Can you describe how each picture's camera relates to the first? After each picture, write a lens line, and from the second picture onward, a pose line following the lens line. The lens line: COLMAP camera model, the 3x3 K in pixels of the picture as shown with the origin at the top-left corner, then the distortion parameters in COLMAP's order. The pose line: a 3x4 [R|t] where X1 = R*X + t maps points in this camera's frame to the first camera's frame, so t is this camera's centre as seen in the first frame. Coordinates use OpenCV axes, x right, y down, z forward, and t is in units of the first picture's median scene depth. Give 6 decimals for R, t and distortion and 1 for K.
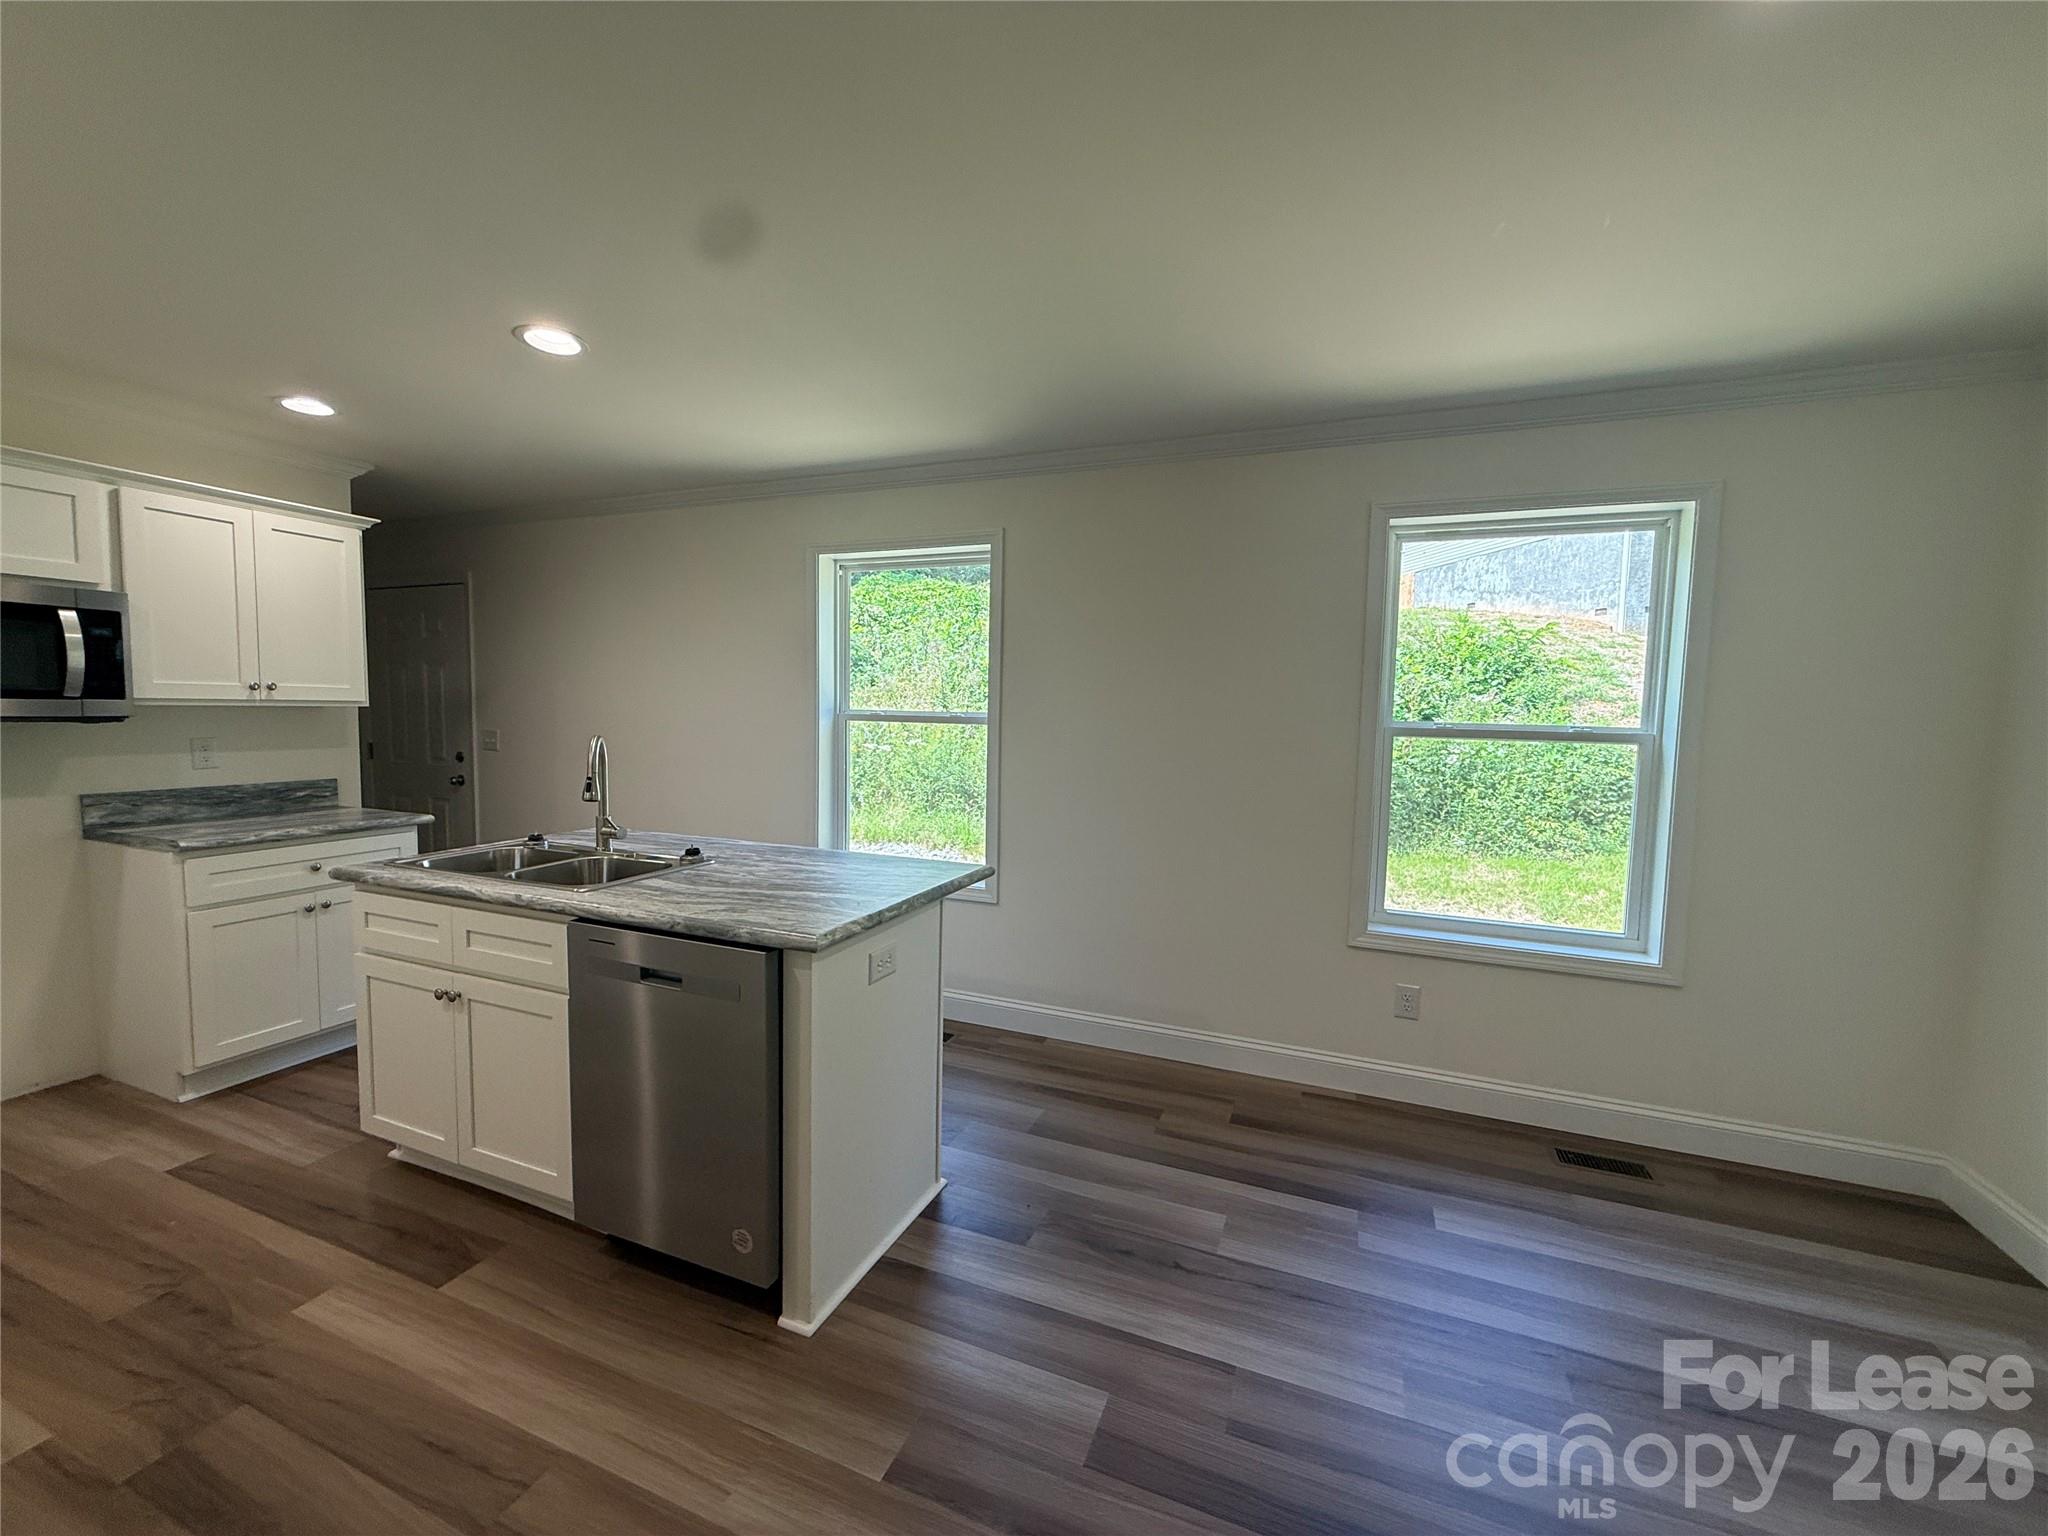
lens RADIAL K [[817.8, 0, 1021.3], [0, 817.8, 766.3], [0, 0, 1]] dist [0.000769, 0.000502]
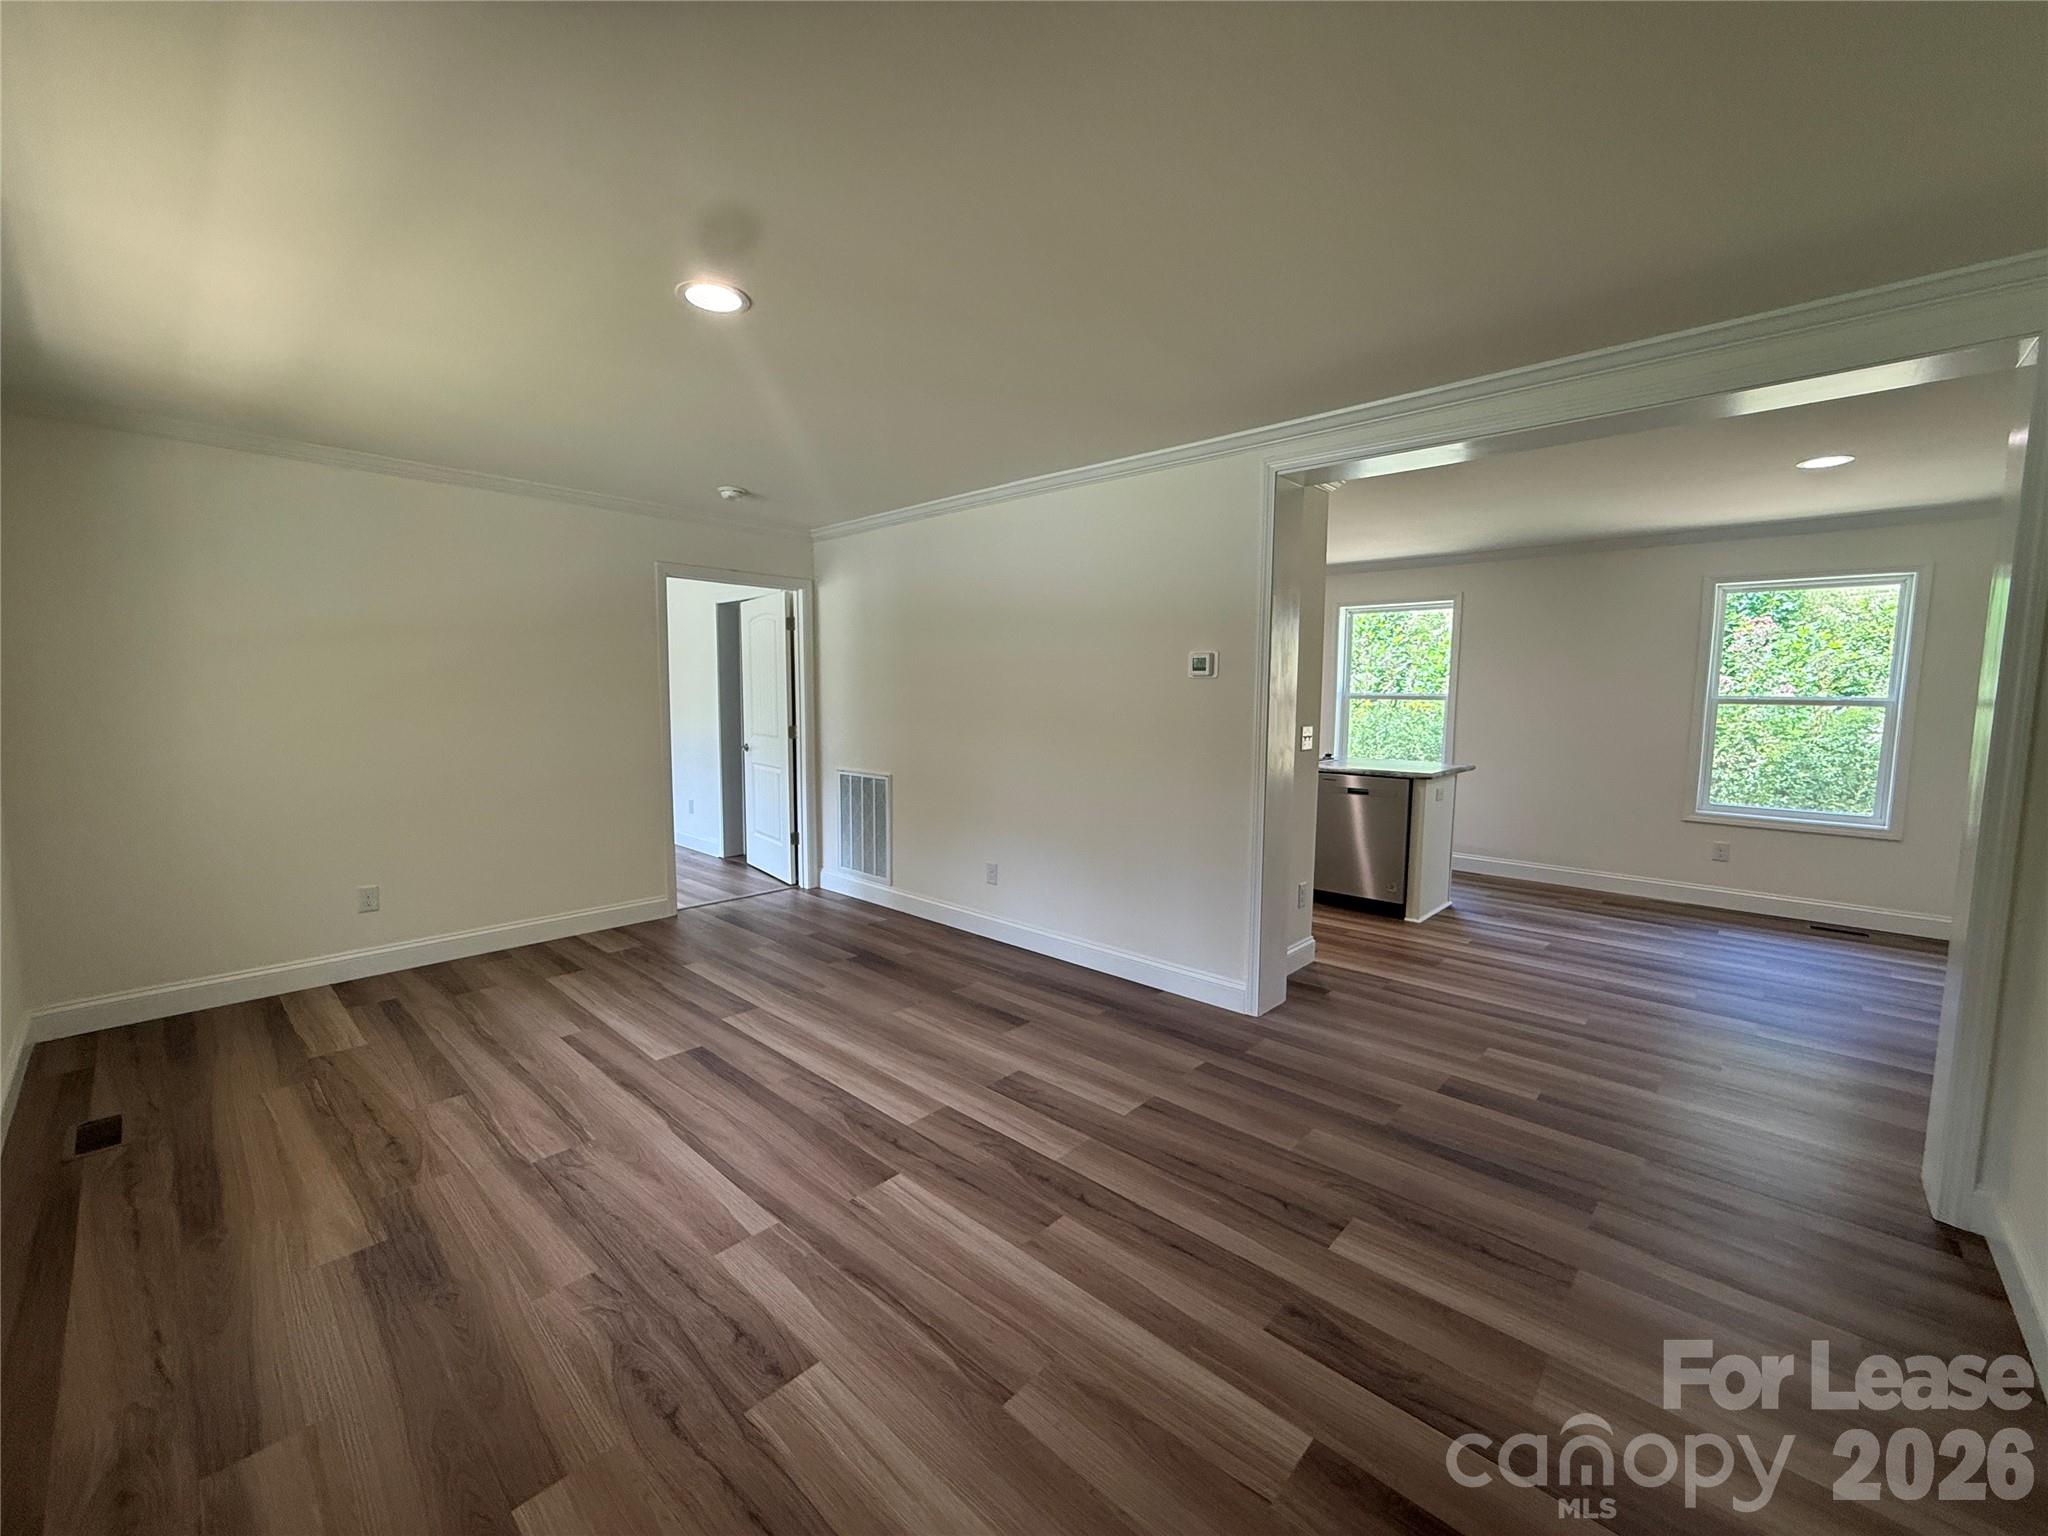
lens RADIAL K [[816.9, 0, 1018.4], [0, 816.9, 767.4], [0, 0, 1]] dist [-0.001022, 0.000208]
pose [[0.933738, 0.022154, -0.357272, -0.363055], [-0.014826, 0.999620, 0.023237, 0.091689], [0.357651, -0.016400, 0.933711, -1.335896]]
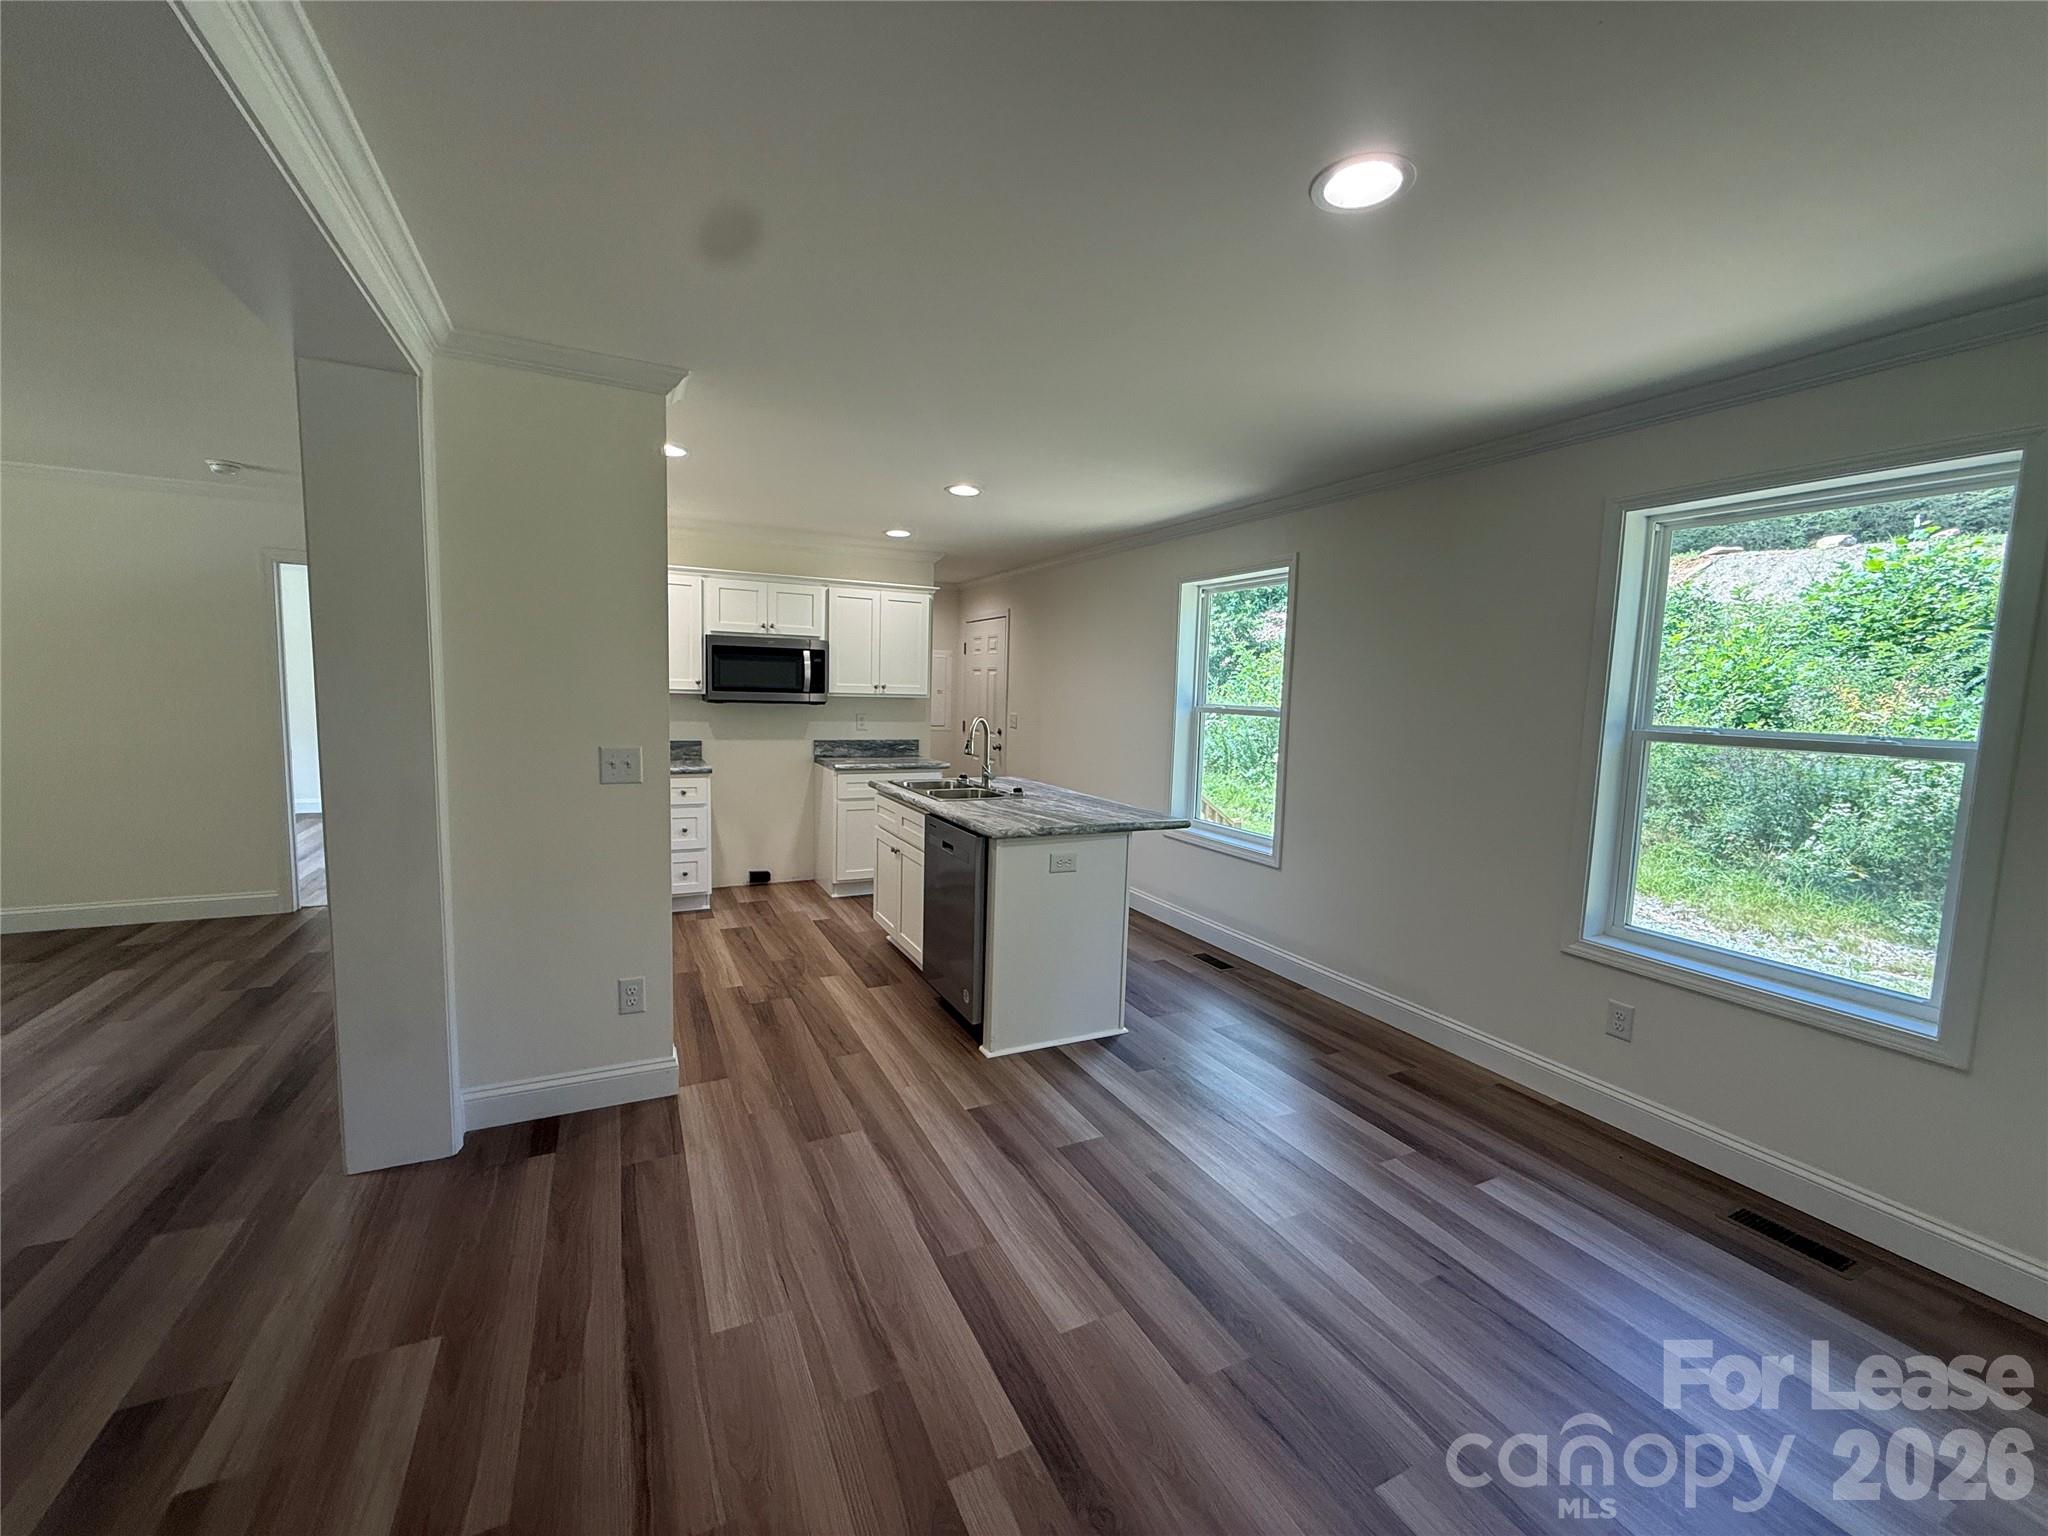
lens RADIAL K [[816.9, 0, 1018.4], [0, 816.9, 767.4], [0, 0, 1]] dist [-0.001022, 0.000208]
pose [[0.746987, 0.065927, -0.661562, 0.609696], [-0.060247, 0.997690, 0.031398, 0.008850], [0.662103, 0.016403, 0.749233, -0.190243]]
